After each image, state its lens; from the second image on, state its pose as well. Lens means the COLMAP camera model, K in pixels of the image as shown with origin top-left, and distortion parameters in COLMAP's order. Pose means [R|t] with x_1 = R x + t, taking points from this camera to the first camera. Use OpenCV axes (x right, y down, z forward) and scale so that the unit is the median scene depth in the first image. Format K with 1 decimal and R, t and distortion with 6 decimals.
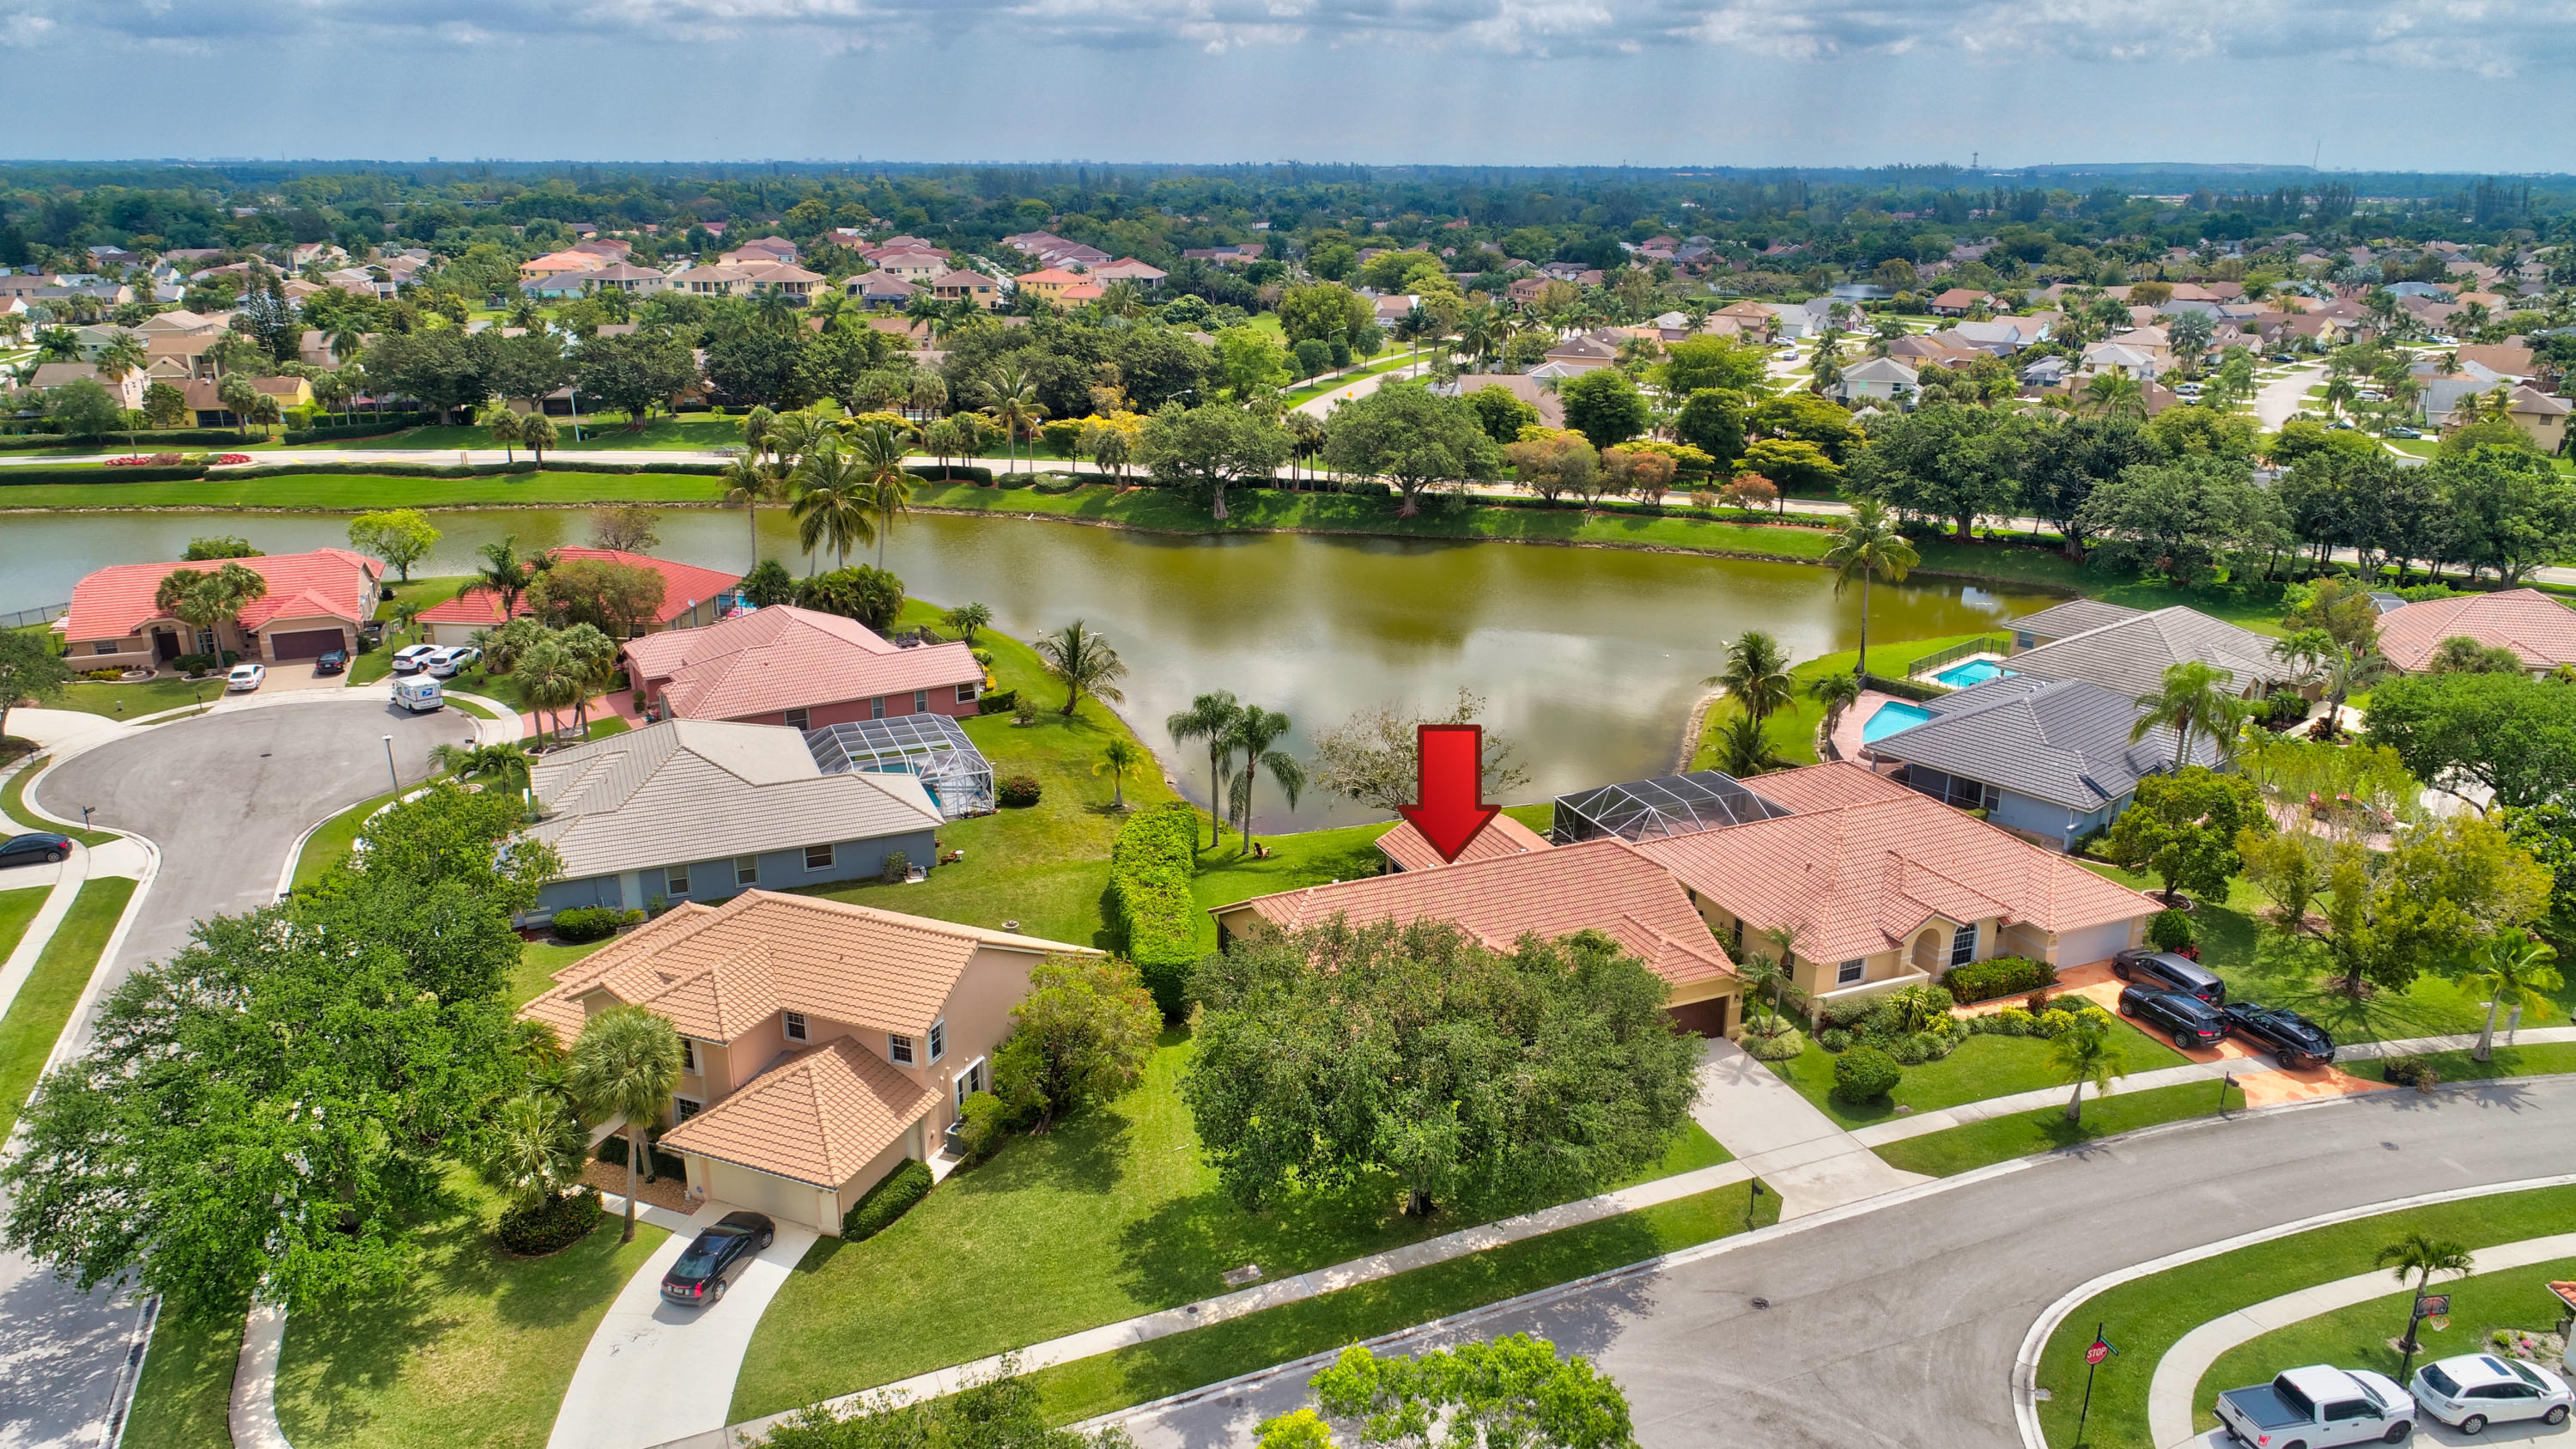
lens RADIAL K [[1736.0, 0, 1288.0], [0, 1736.0, 724.5], [0, 0, 1]] dist [-0.003217, -0.000413]
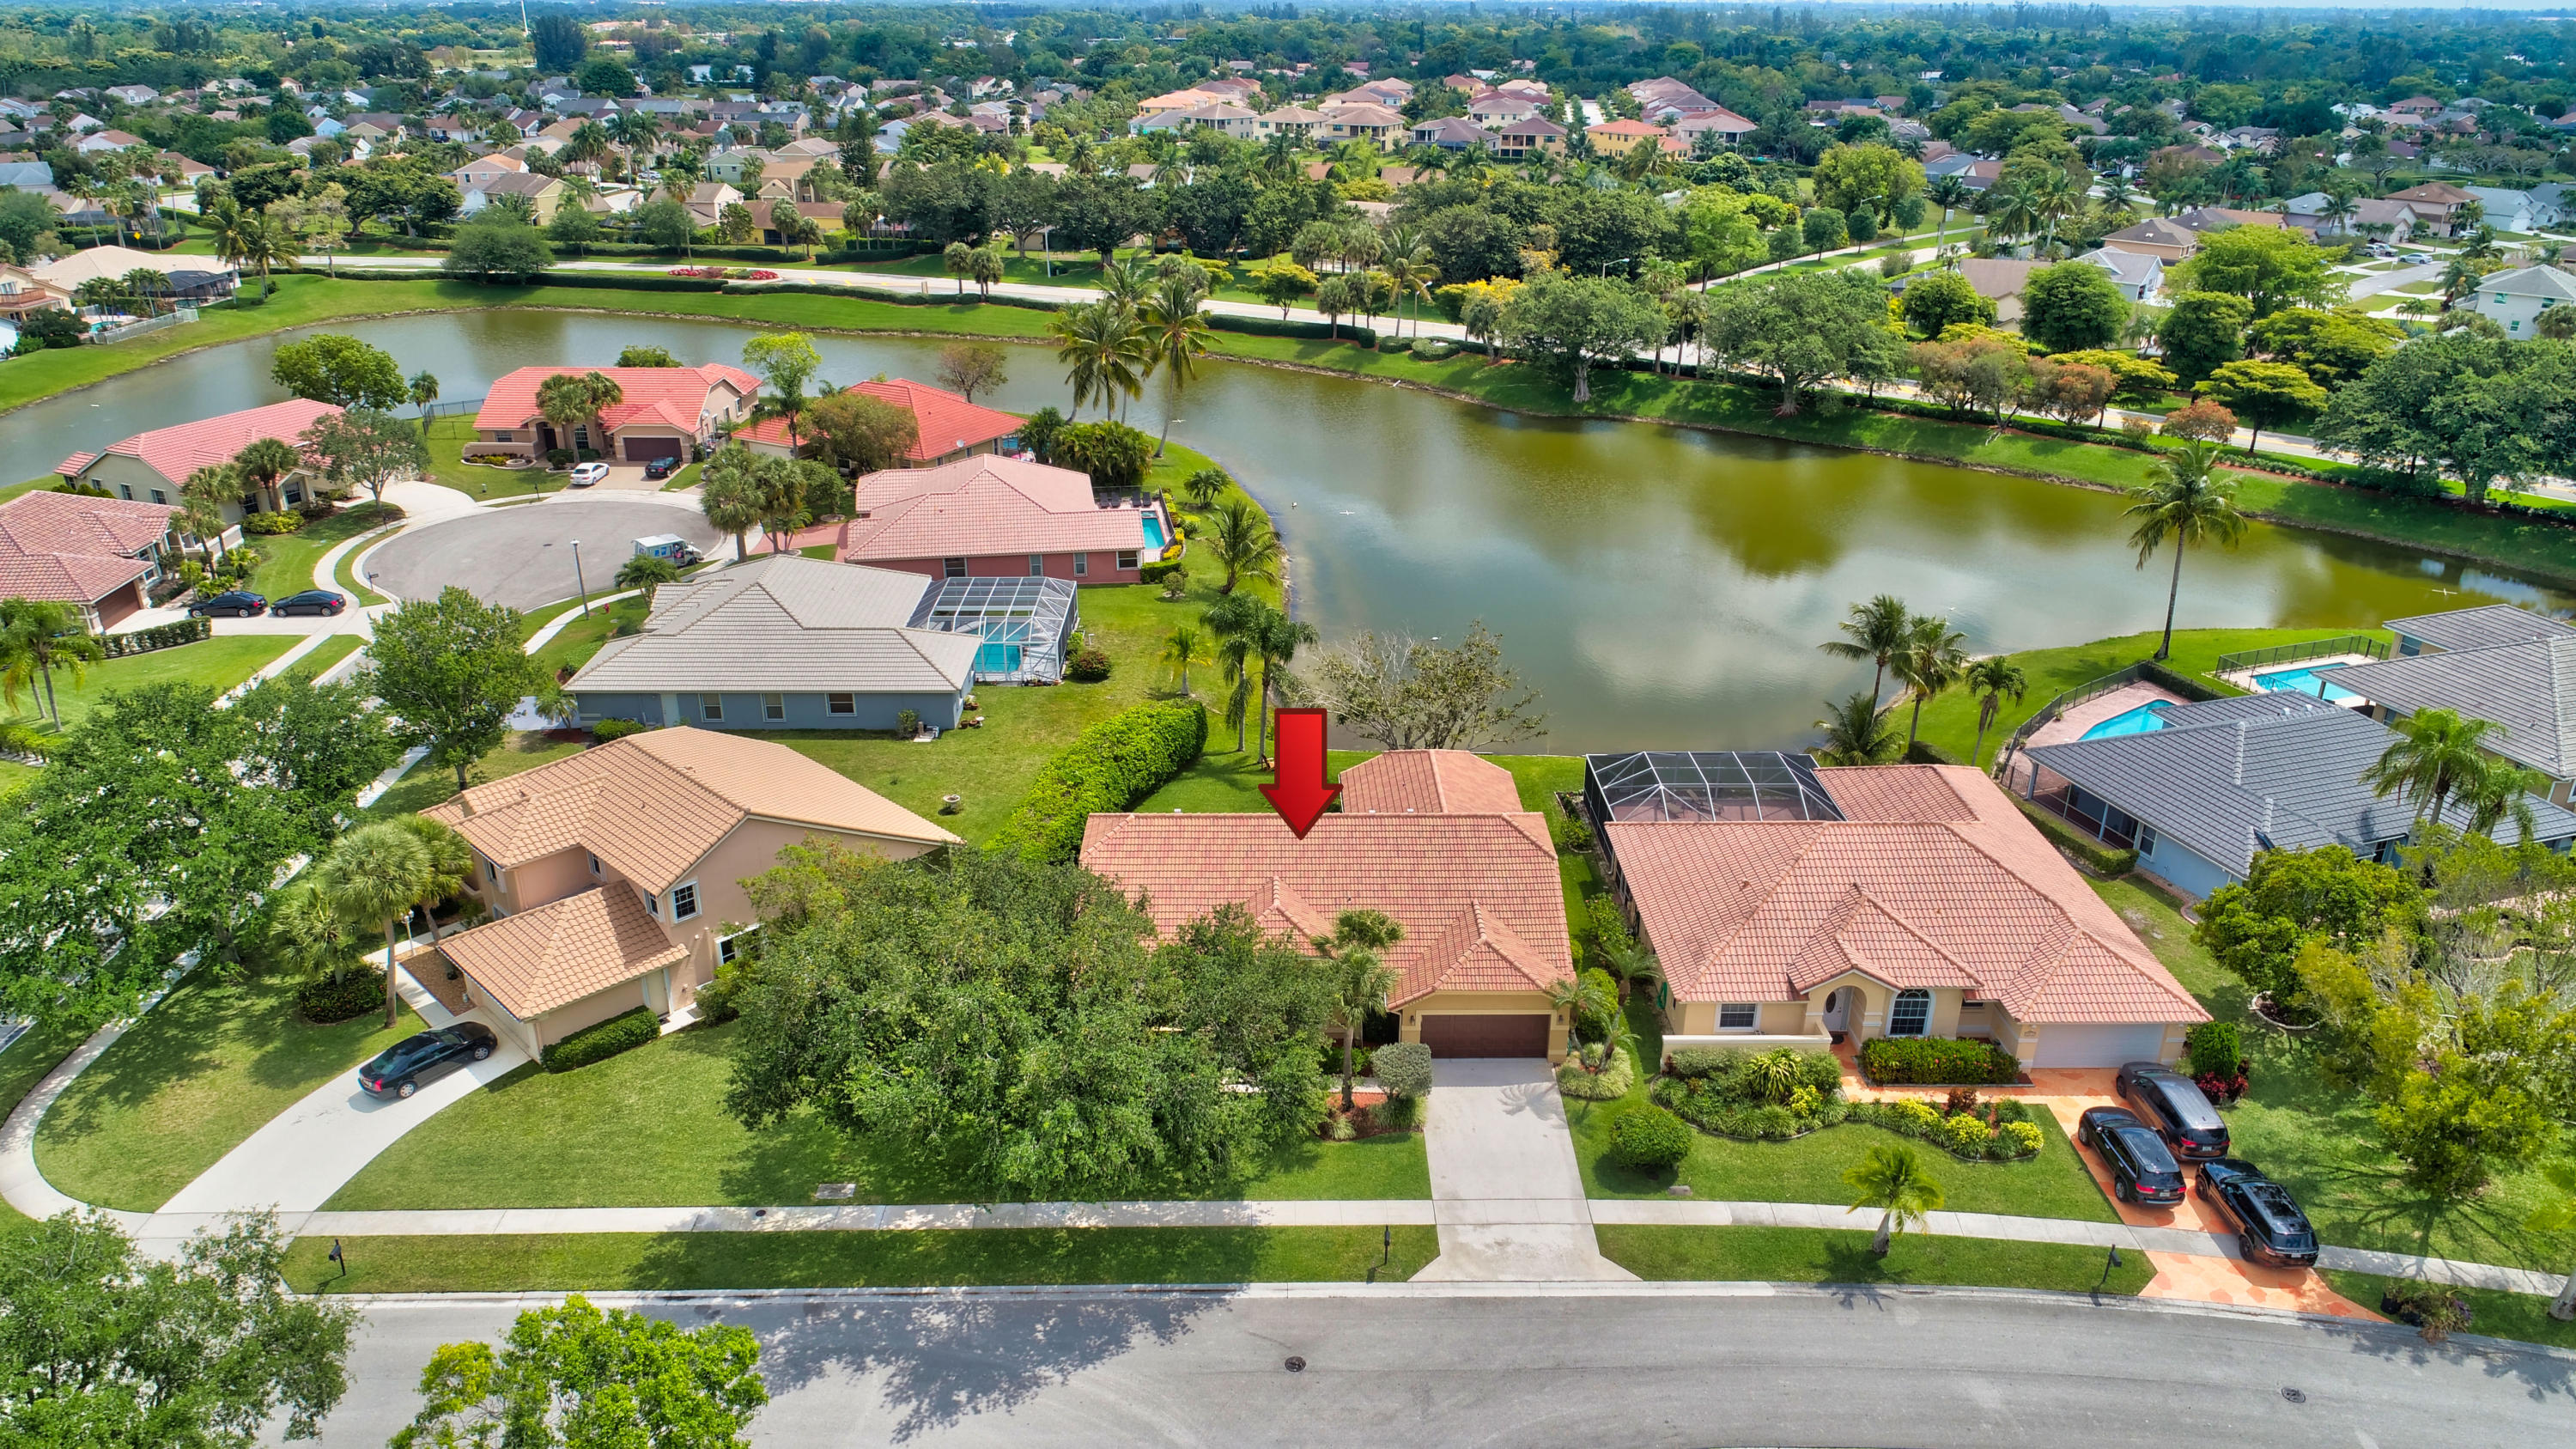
lens RADIAL K [[1736.0, 0, 1288.0], [0, 1736.0, 724.5], [0, 0, 1]] dist [-0.003217, -0.000413]
pose [[0.925181, 0.147523, -0.349681, 0.192041], [-0.118185, 0.987538, 0.103928, -0.028683], [0.360655, -0.054825, 0.931087, 0.070555]]
